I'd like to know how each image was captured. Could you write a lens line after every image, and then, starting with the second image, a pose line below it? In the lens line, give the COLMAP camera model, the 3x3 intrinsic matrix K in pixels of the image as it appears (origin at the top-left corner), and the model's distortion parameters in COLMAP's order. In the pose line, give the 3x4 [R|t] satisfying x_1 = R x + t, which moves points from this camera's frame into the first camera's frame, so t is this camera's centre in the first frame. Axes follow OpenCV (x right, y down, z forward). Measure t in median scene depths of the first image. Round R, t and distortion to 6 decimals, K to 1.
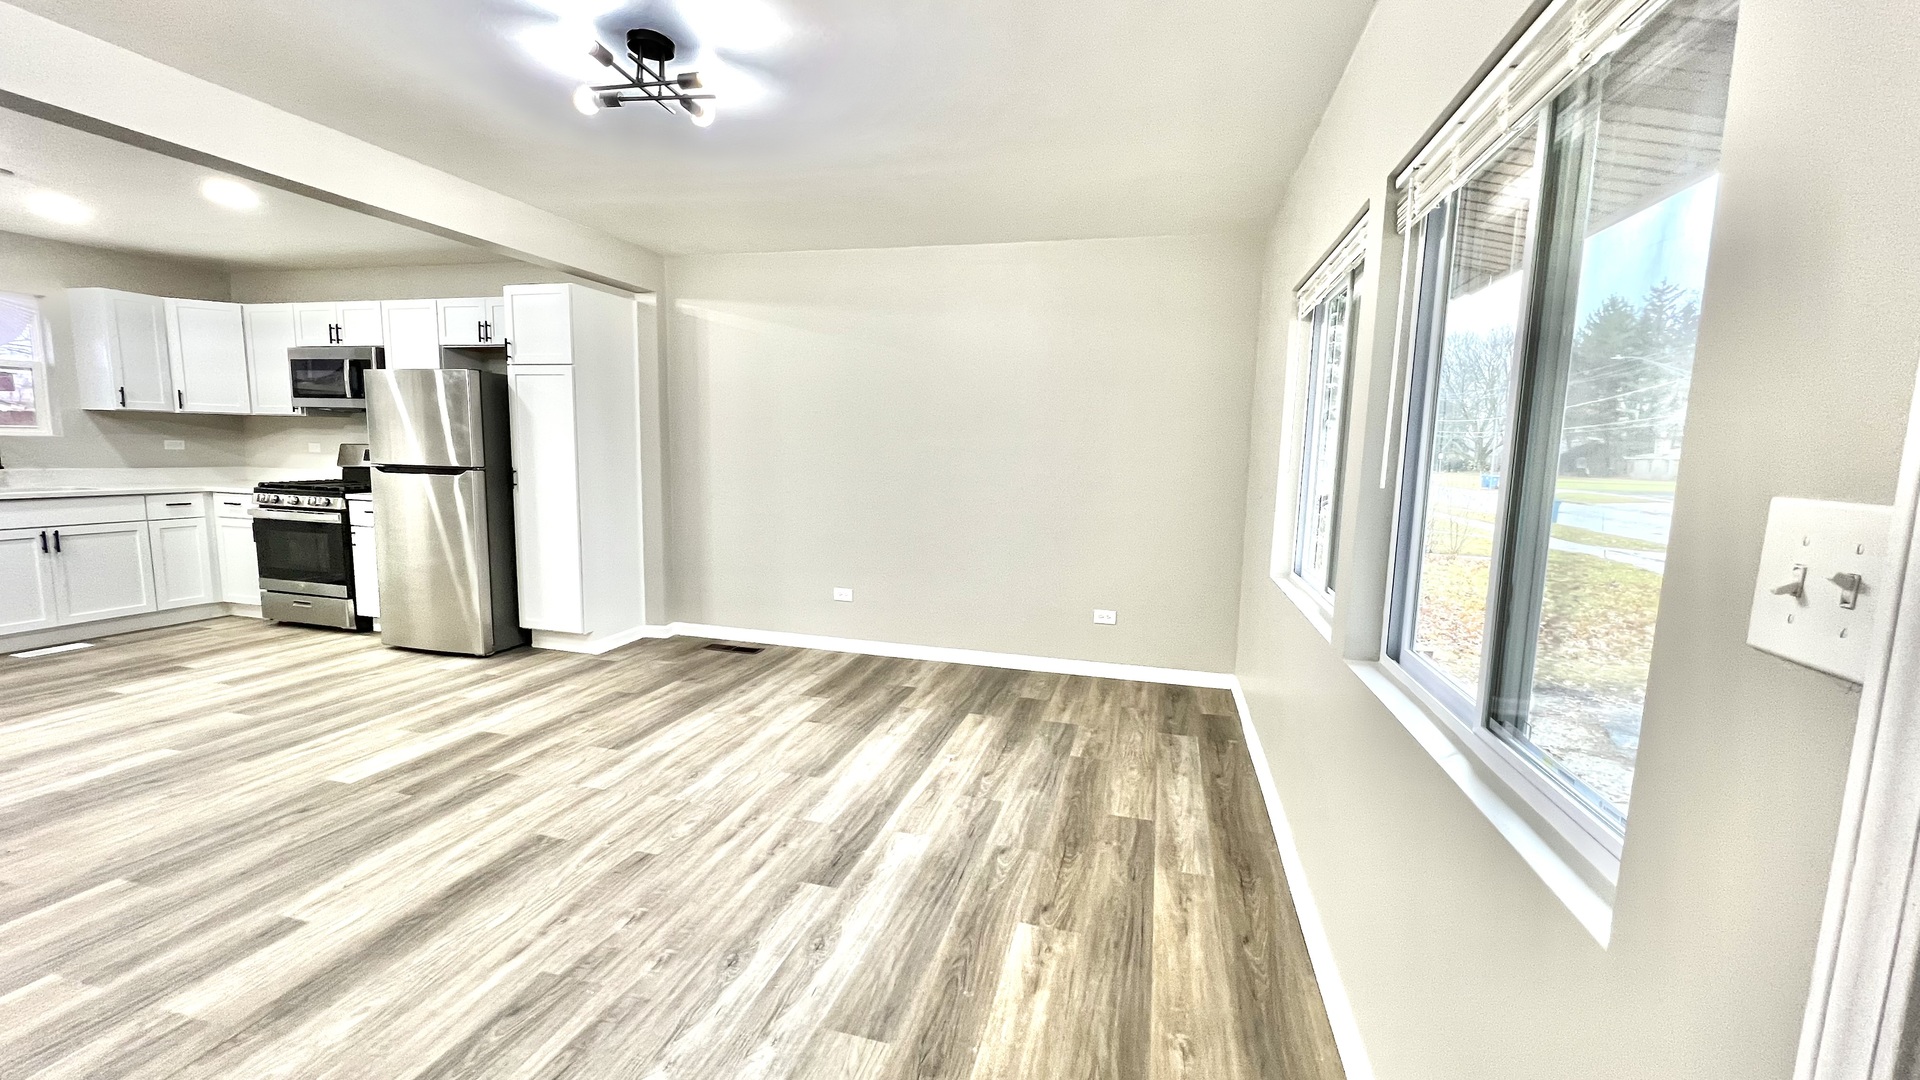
lens RADIAL K [[766.7, 0, 960.0], [0, 766.7, 540.0], [0, 0, 1]] dist [0.000476, 0.000146]
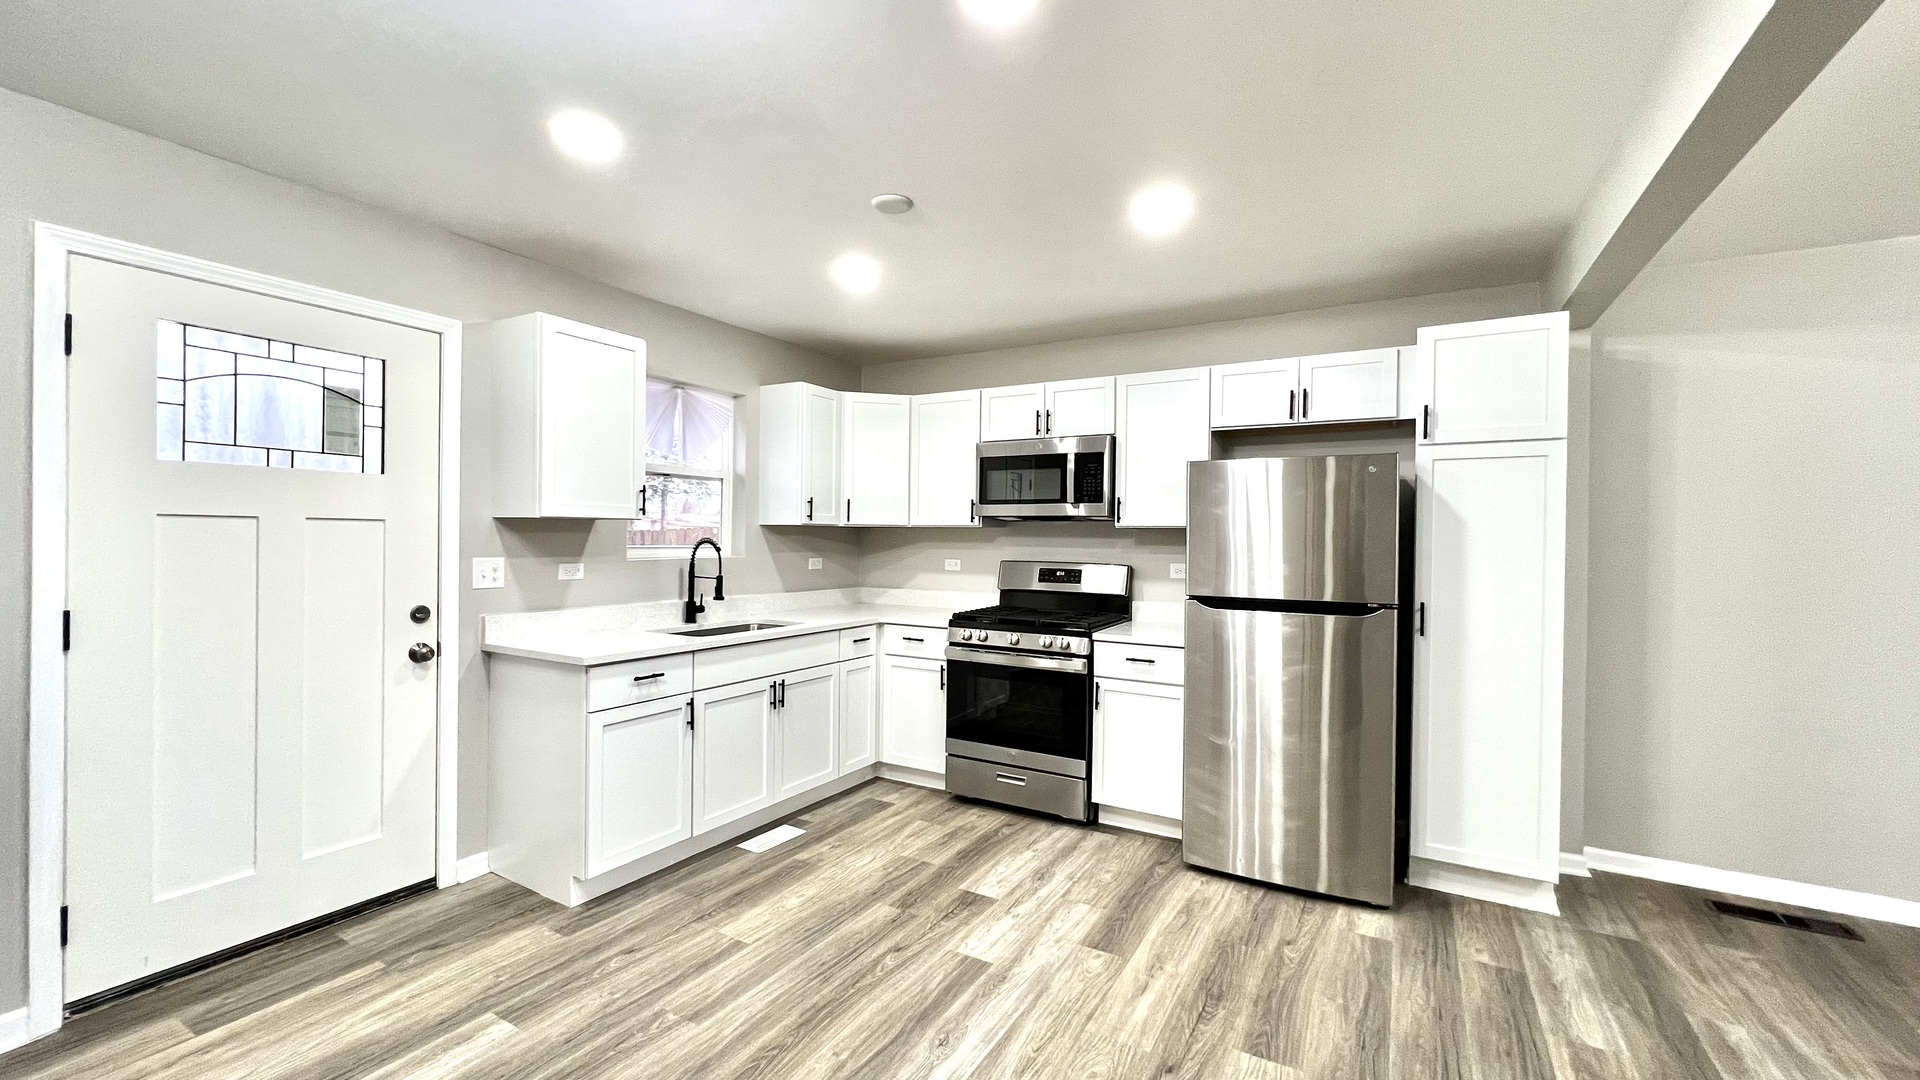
lens RADIAL K [[766.7, 0, 960.0], [0, 766.7, 540.0], [0, 0, 1]] dist [0.000476, 0.000146]
pose [[0.964086, -0.013652, -0.265239, -0.807053], [-0.018477, 0.992811, -0.118261, -0.065543], [0.264947, 0.118914, 0.956903, 0.286107]]
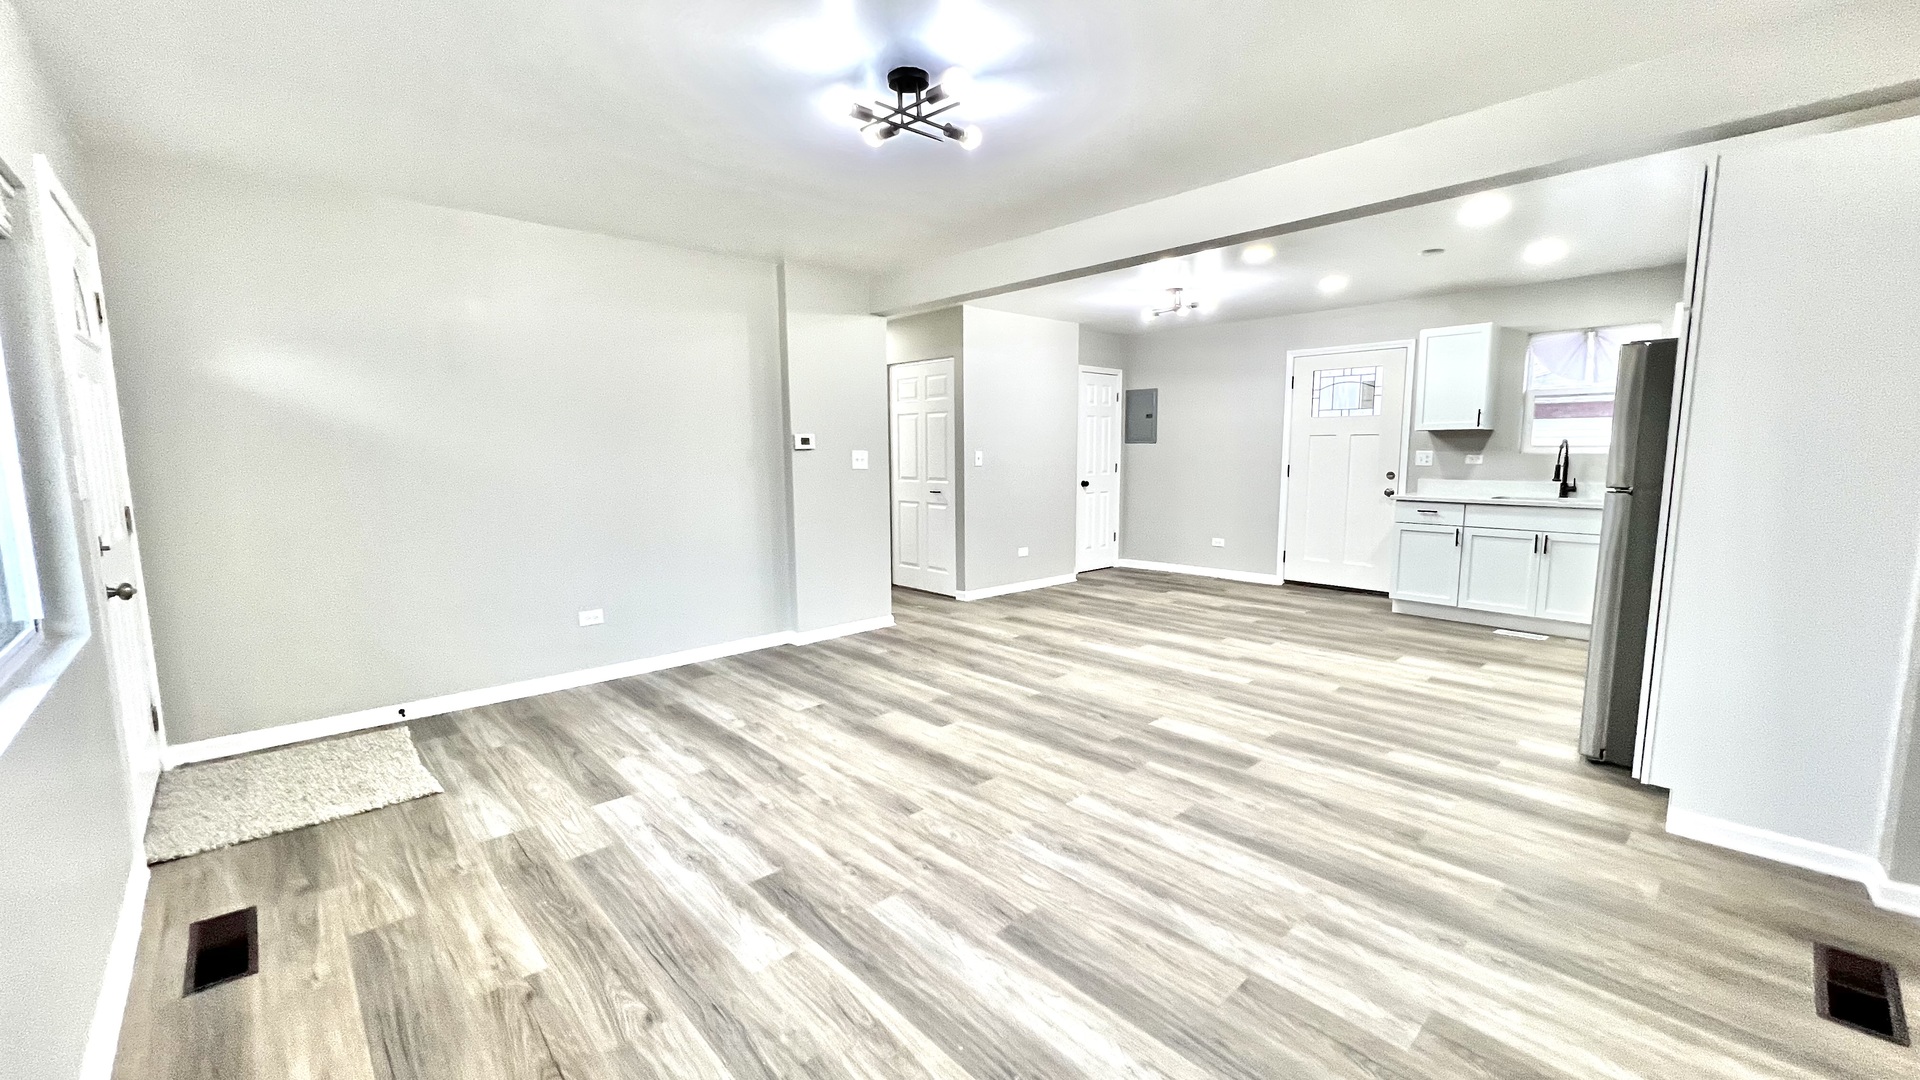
lens RADIAL K [[766.7, 0, 960.0], [0, 766.7, 540.0], [0, 0, 1]] dist [0.000476, 0.000146]
pose [[-0.534598, 0.078629, -0.841441, 0.262972], [-0.109443, 0.980837, 0.161188, -0.095922], [0.837990, 0.178260, -0.515748, 0.870411]]
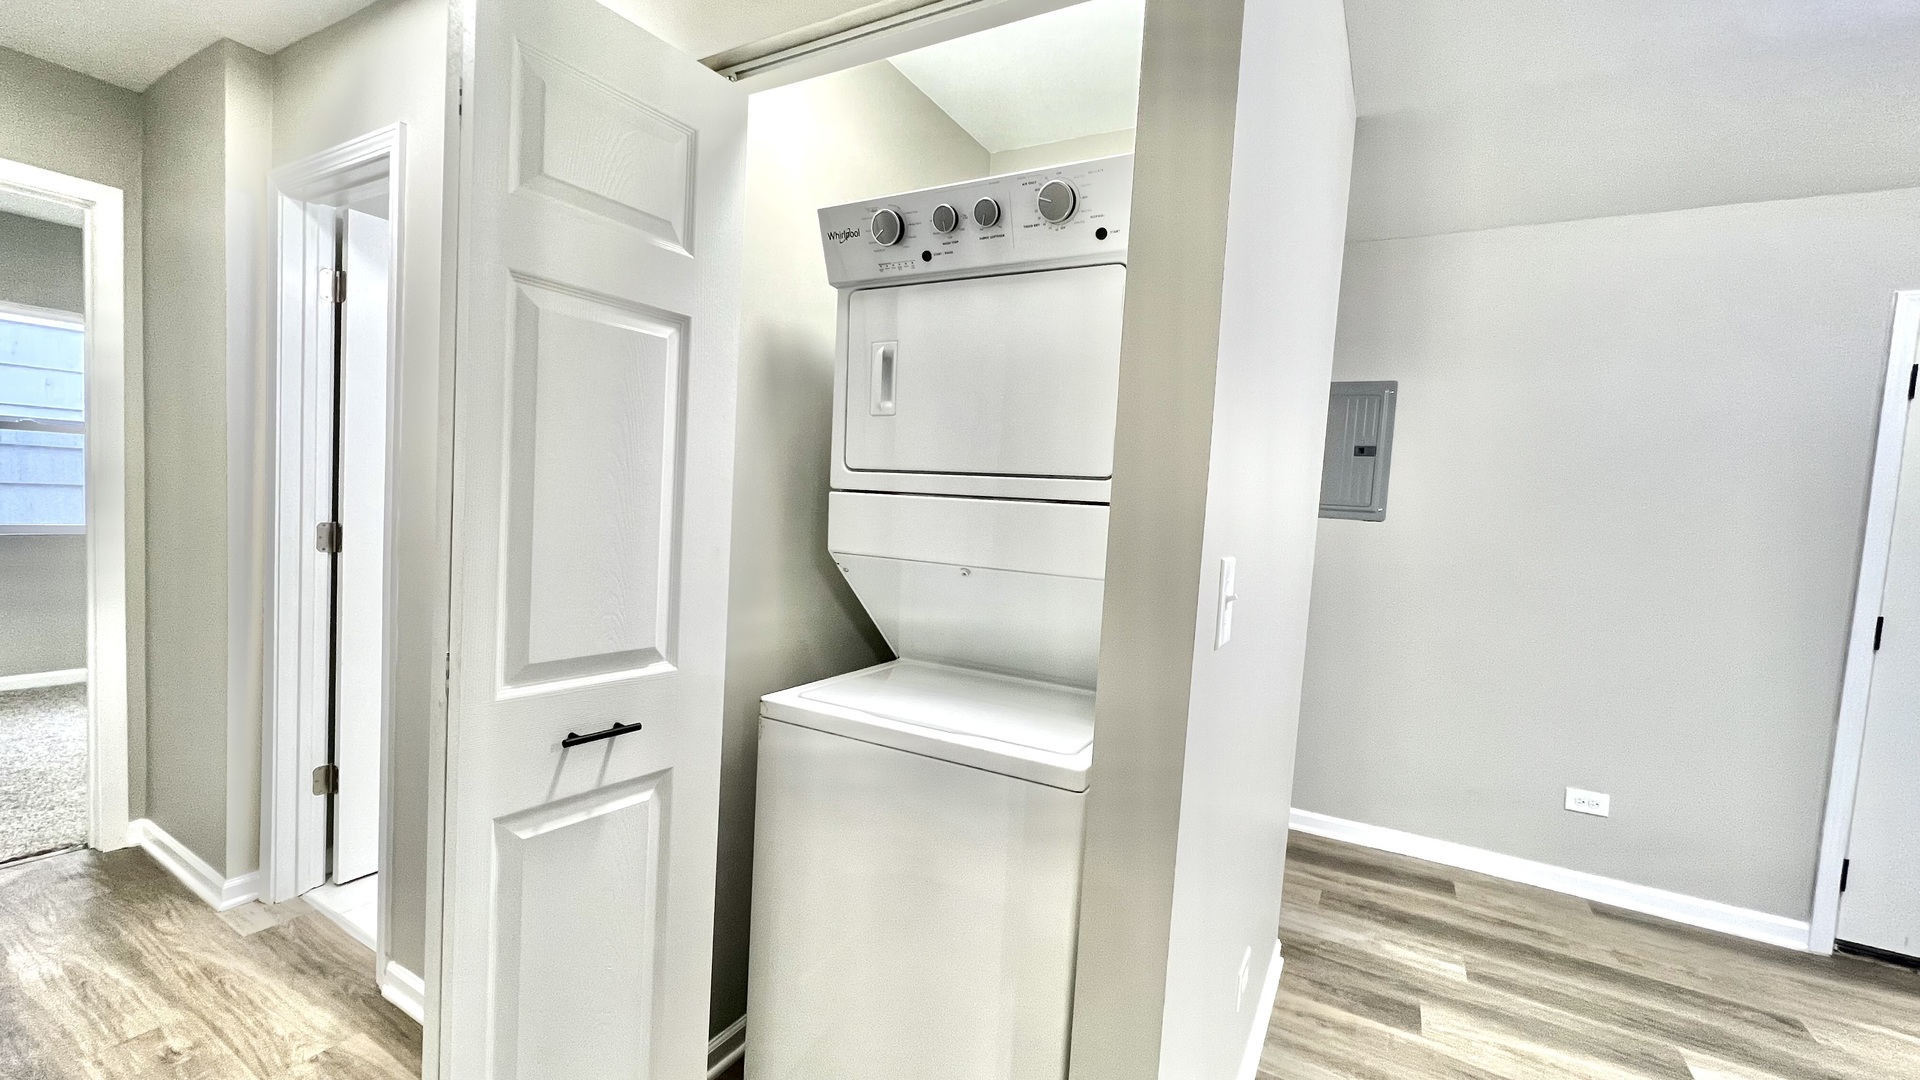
lens RADIAL K [[766.7, 0, 960.0], [0, 766.7, 540.0], [0, 0, 1]] dist [0.000476, 0.000146]
pose [[-0.254290, 0.018995, -0.966941, -0.750268], [-0.183106, 0.980779, 0.067420, -0.038613], [0.949636, 0.194197, -0.245924, 0.087092]]
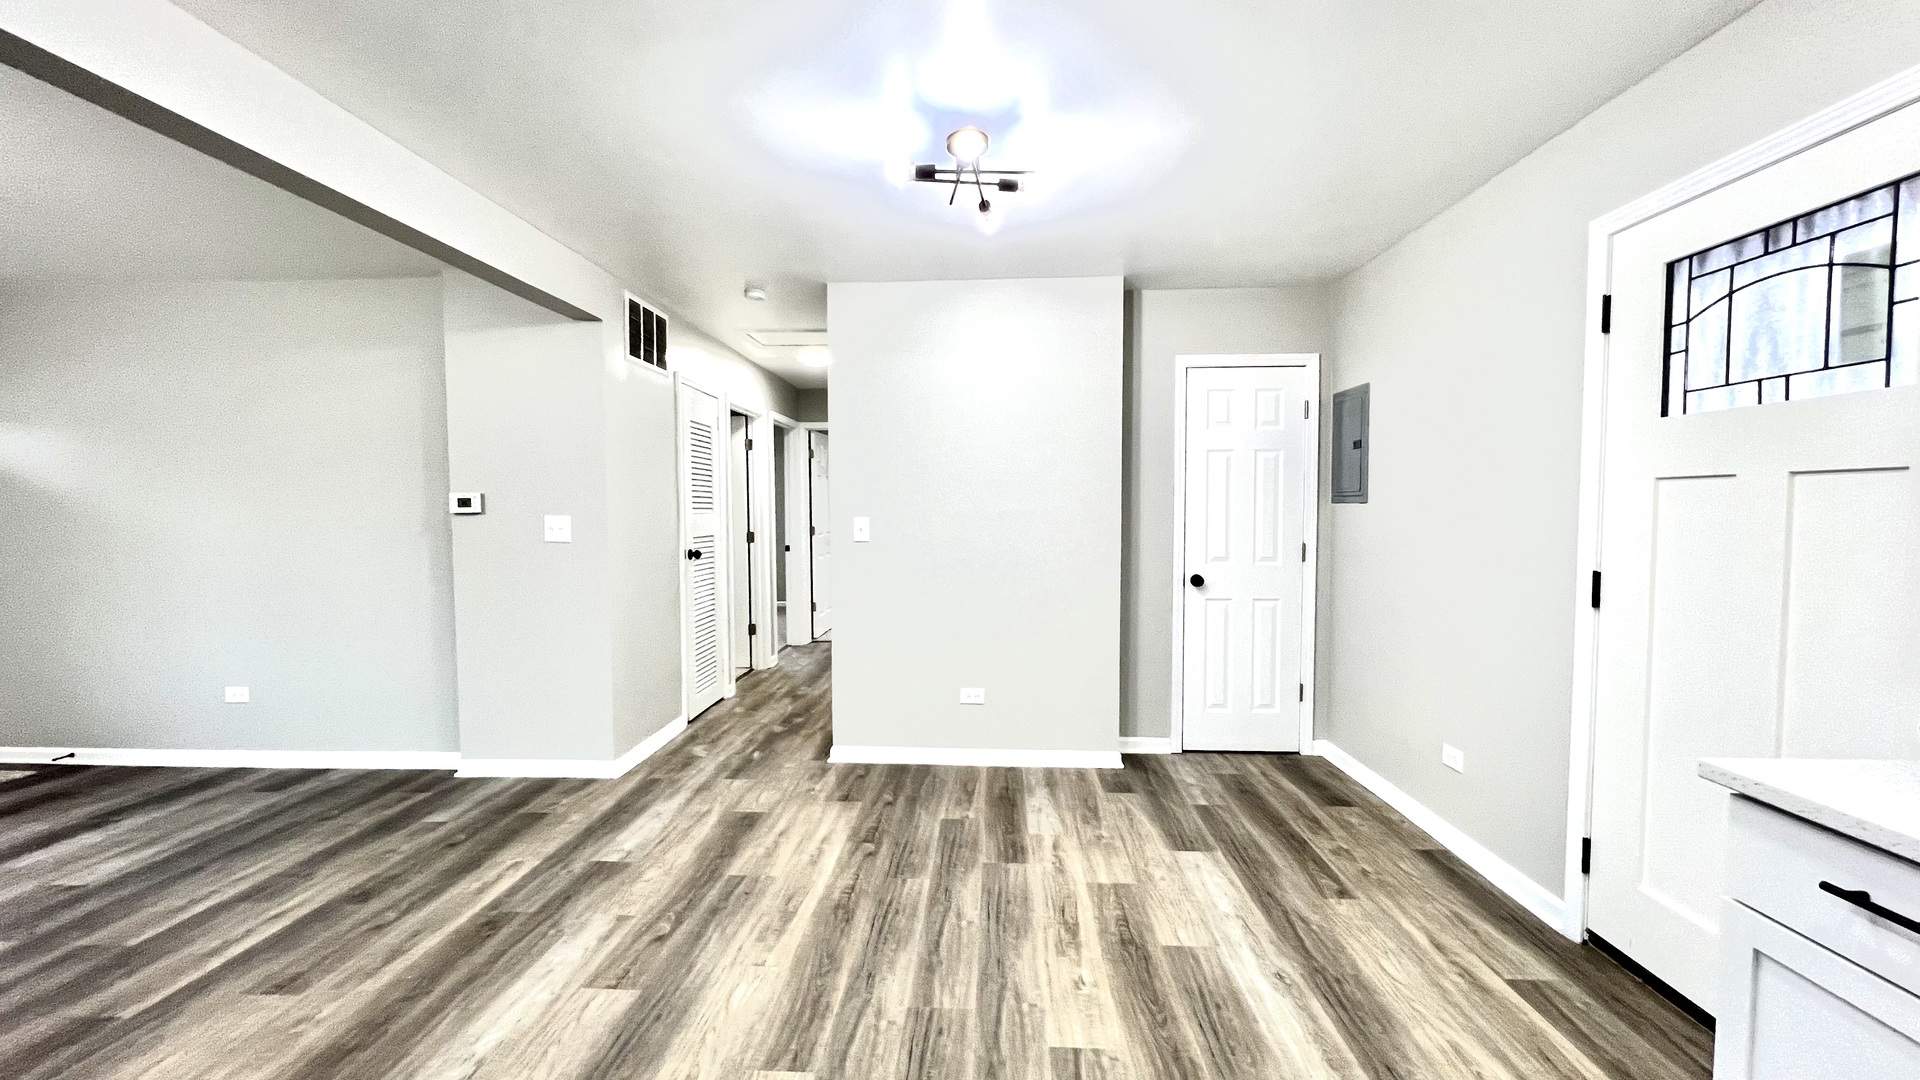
lens RADIAL K [[766.7, 0, 960.0], [0, 766.7, 540.0], [0, 0, 1]] dist [0.000476, 0.000146]
pose [[-0.978786, -0.014418, -0.204376, -0.939470], [-0.047024, 0.986701, 0.155597, -0.147126], [0.199414, 0.161907, -0.966447, 0.995312]]
